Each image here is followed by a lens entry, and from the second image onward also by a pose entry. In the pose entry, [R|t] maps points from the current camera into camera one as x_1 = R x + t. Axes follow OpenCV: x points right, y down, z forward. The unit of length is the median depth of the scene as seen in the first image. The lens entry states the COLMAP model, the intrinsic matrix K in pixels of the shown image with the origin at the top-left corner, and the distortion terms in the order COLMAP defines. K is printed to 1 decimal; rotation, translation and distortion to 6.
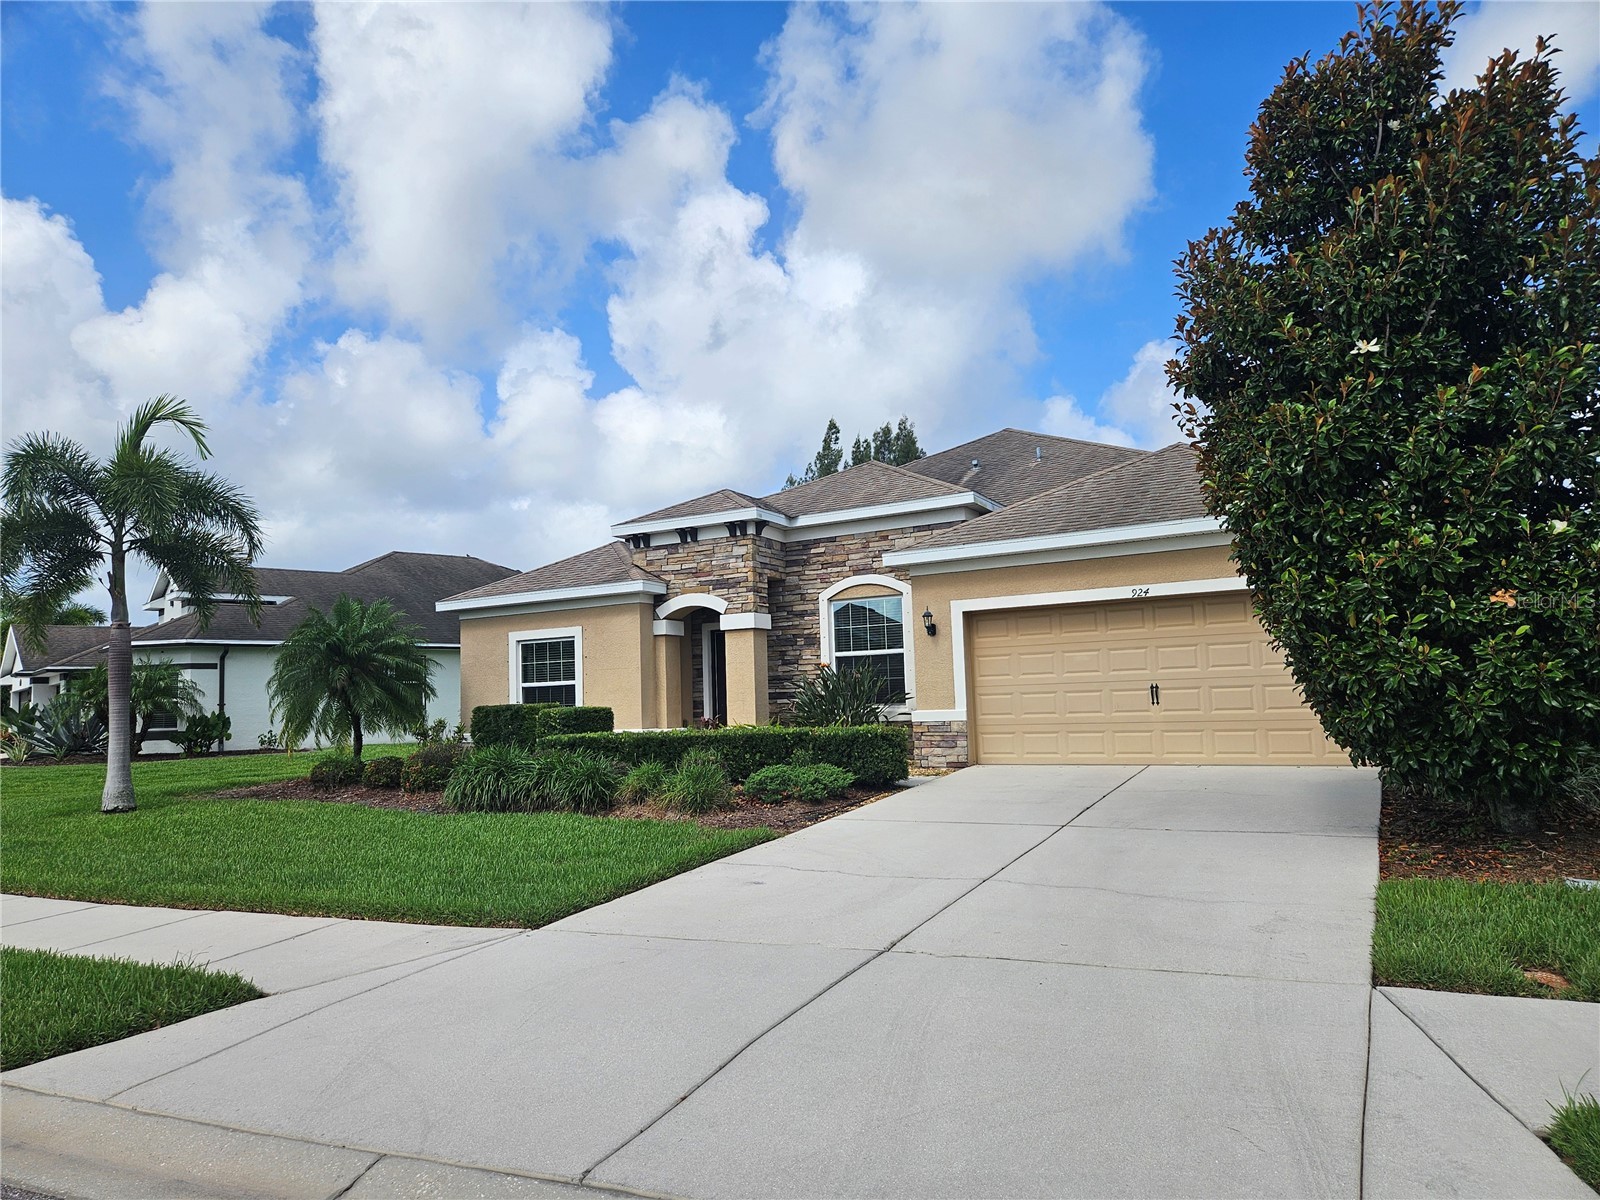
lens RADIAL K [[1068.7, 0, 782.2], [0, 1068.7, 601.7], [0, 0, 1]] dist [0.066872, -0.055141]
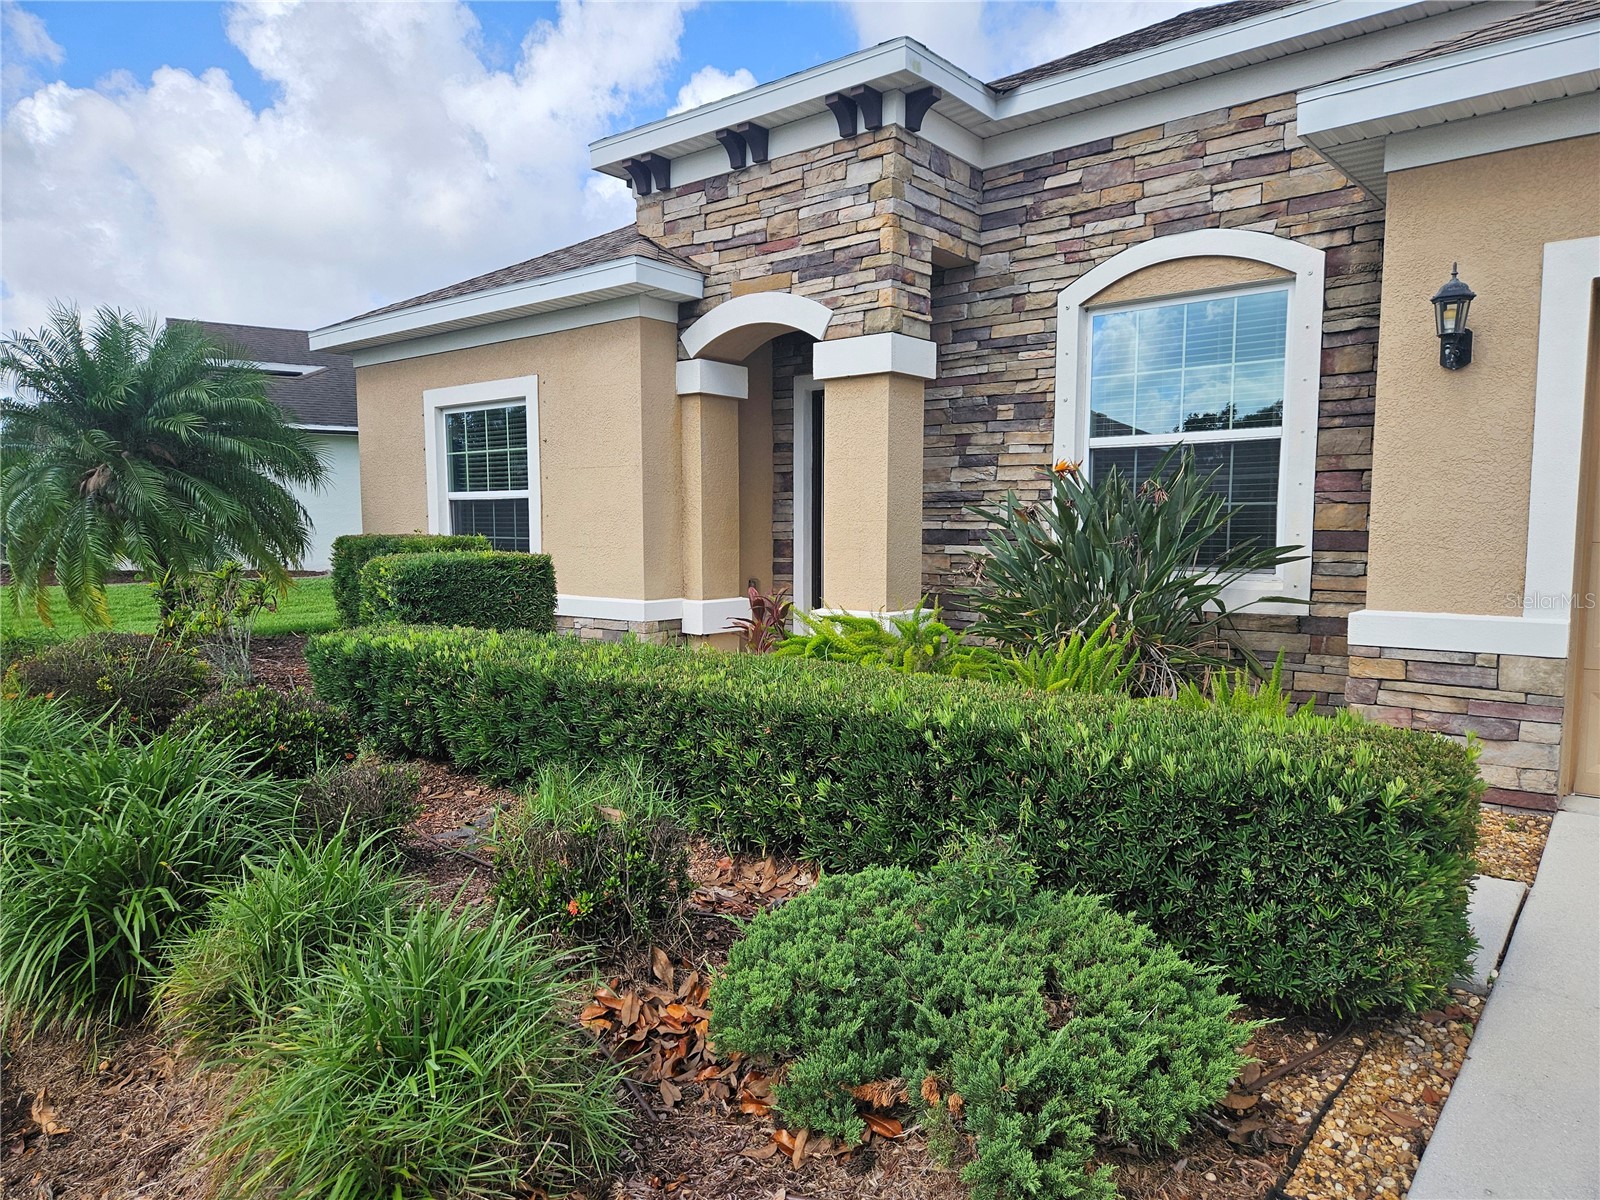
lens RADIAL K [[1068.7, 0, 786.5], [0, 1068.7, 622.5], [0, 0, 1]] dist [0.066872, -0.055141]
pose [[0.983100, 0.046189, -0.177149, 0.010990], [-0.011175, 0.980985, 0.193760, 0.038097], [0.182730, -0.188506, 0.964922, 0.561778]]
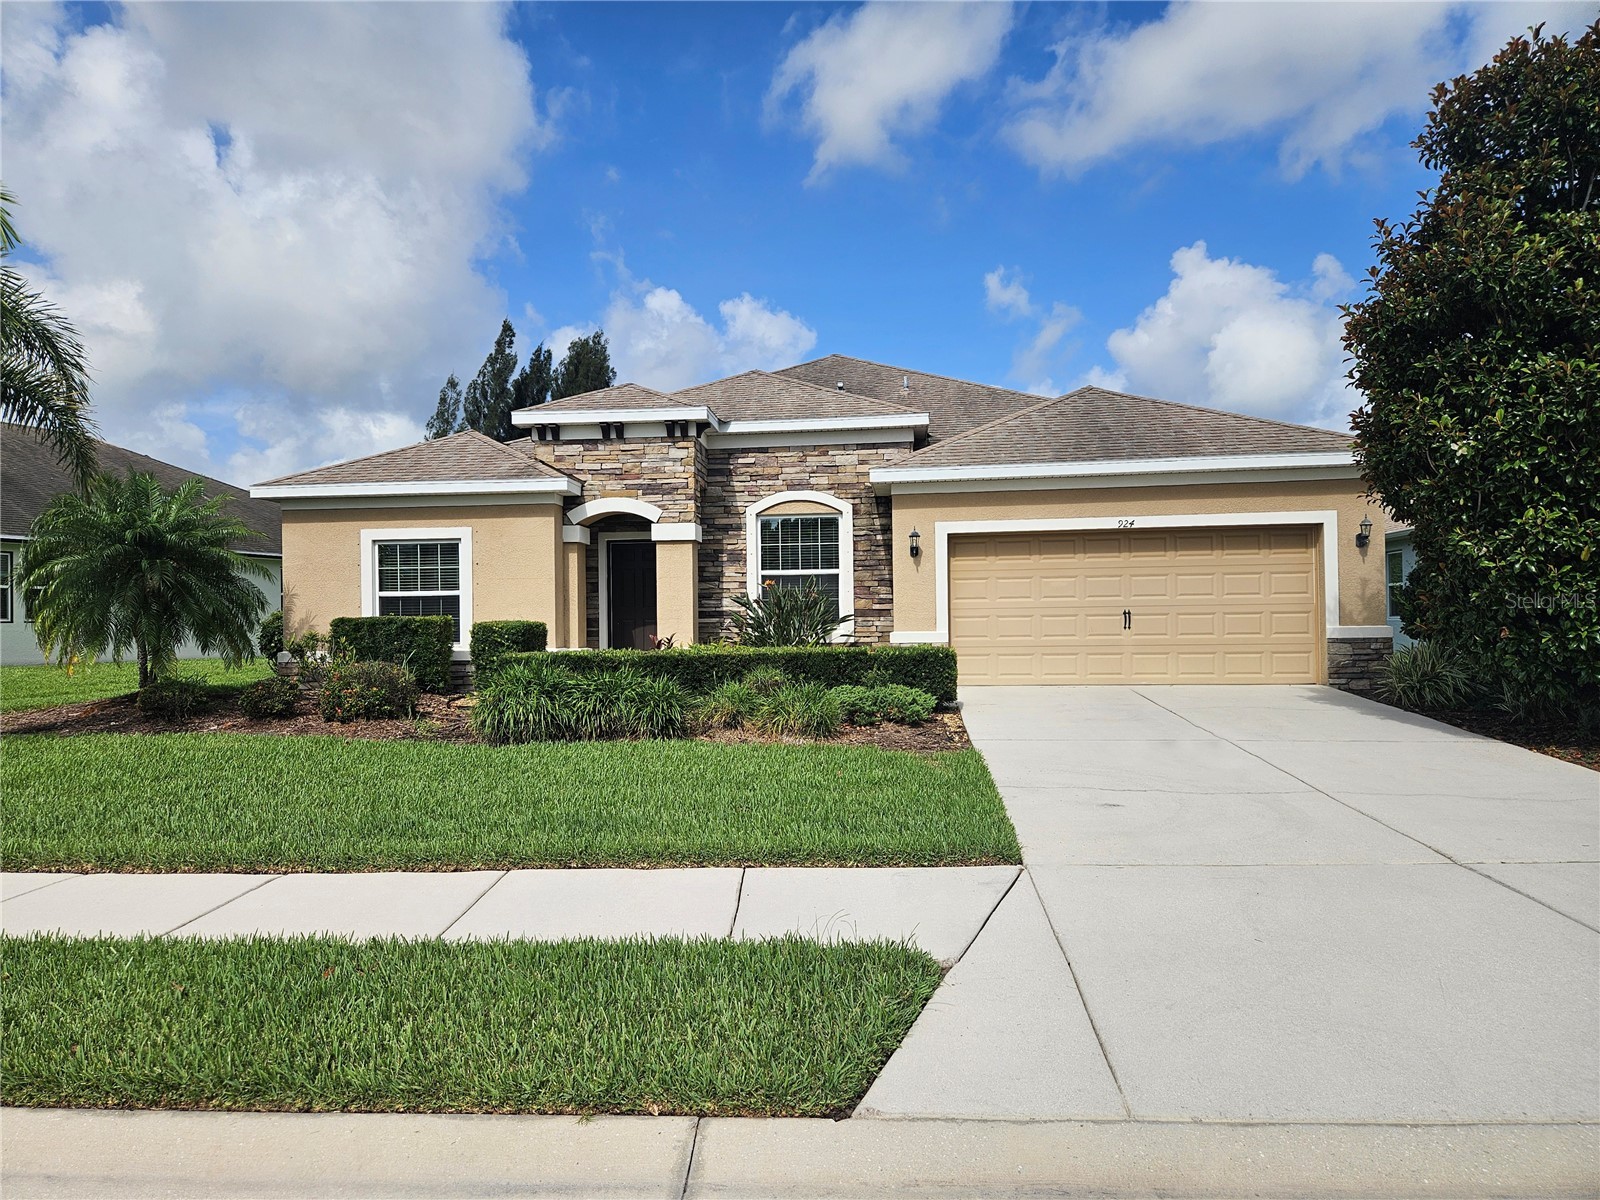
lens RADIAL K [[1068.7, 0, 785.3], [0, 1068.7, 608.5], [0, 0, 1]] dist [0.066872, -0.055141]
pose [[0.916457, 0.026791, 0.399235, -0.308709], [-0.055460, 0.996630, 0.060431, 0.022675], [-0.396271, -0.077524, 0.914855, 0.121867]]
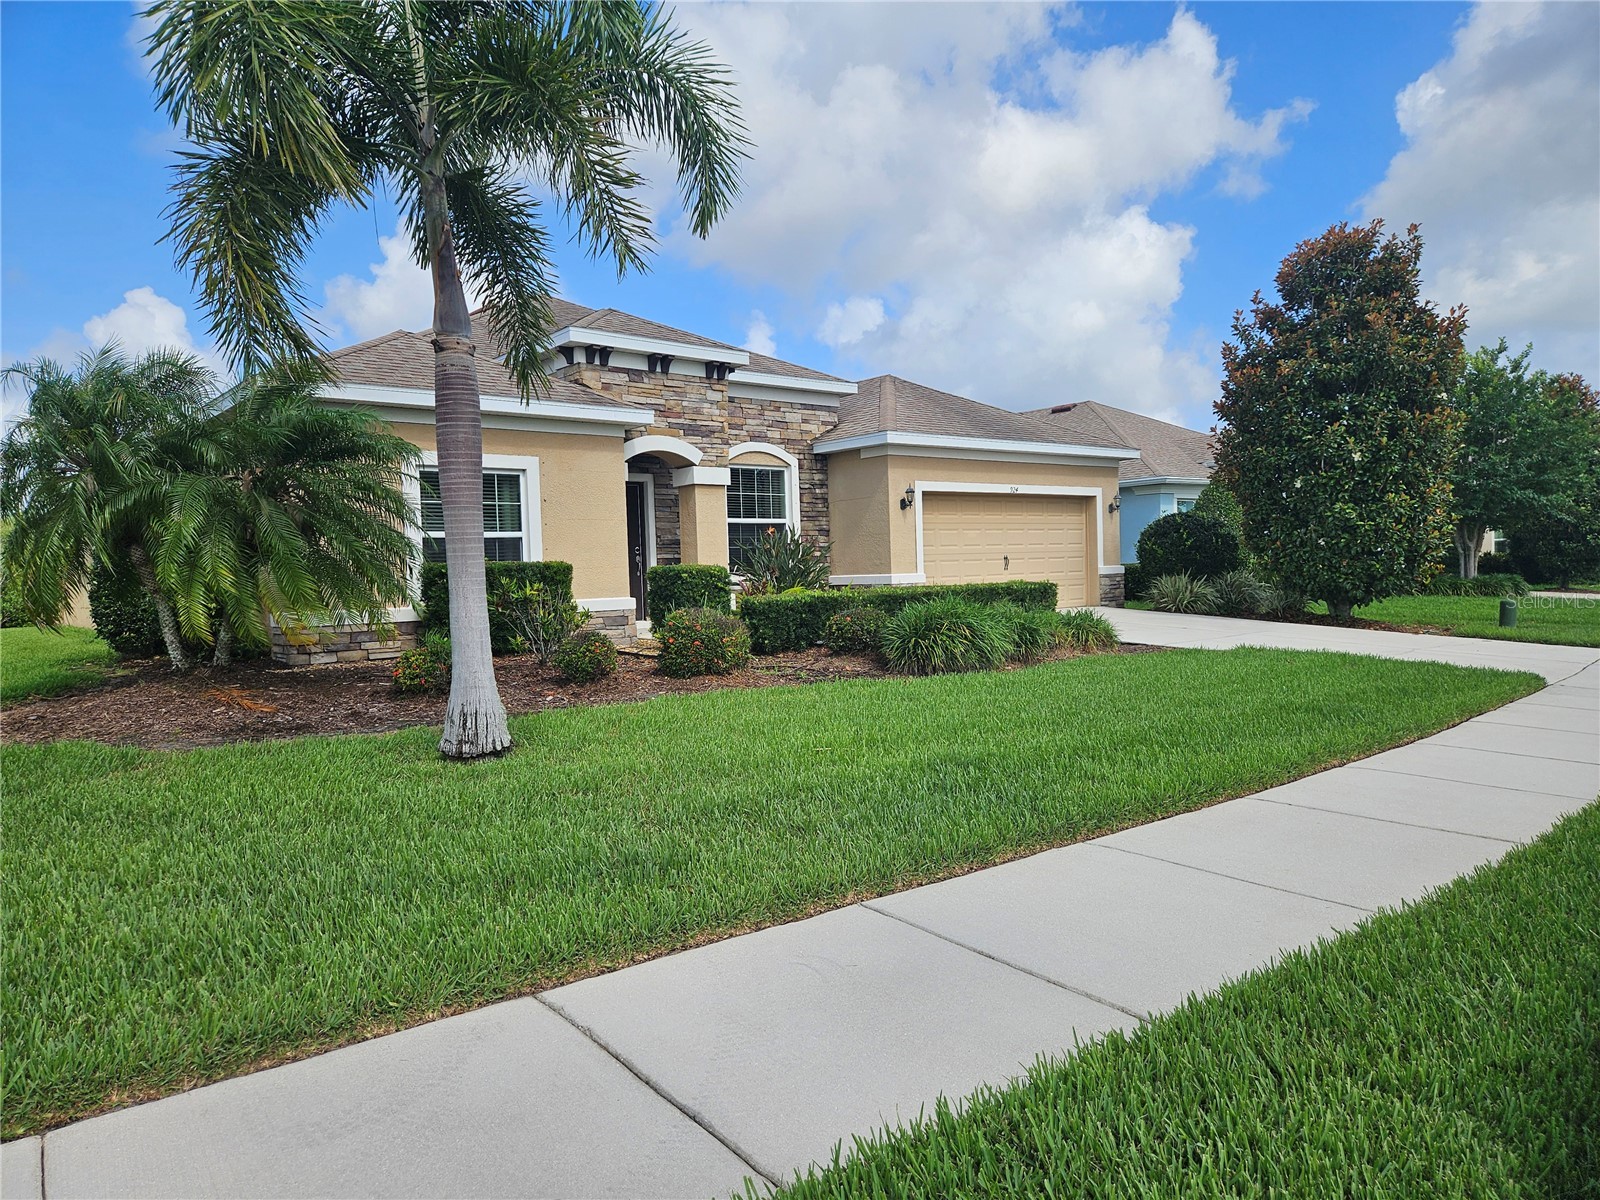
lens RADIAL K [[1063.4, 0, 802.5], [0, 1063.4, 604.5], [0, 0, 1]] dist [0.031924, 0.000091]
pose [[0.337504, -0.007559, 0.941294, -0.831125], [-0.070208, 0.996980, 0.033180, 0.088483], [-0.938702, -0.077285, 0.335954, 0.608567]]
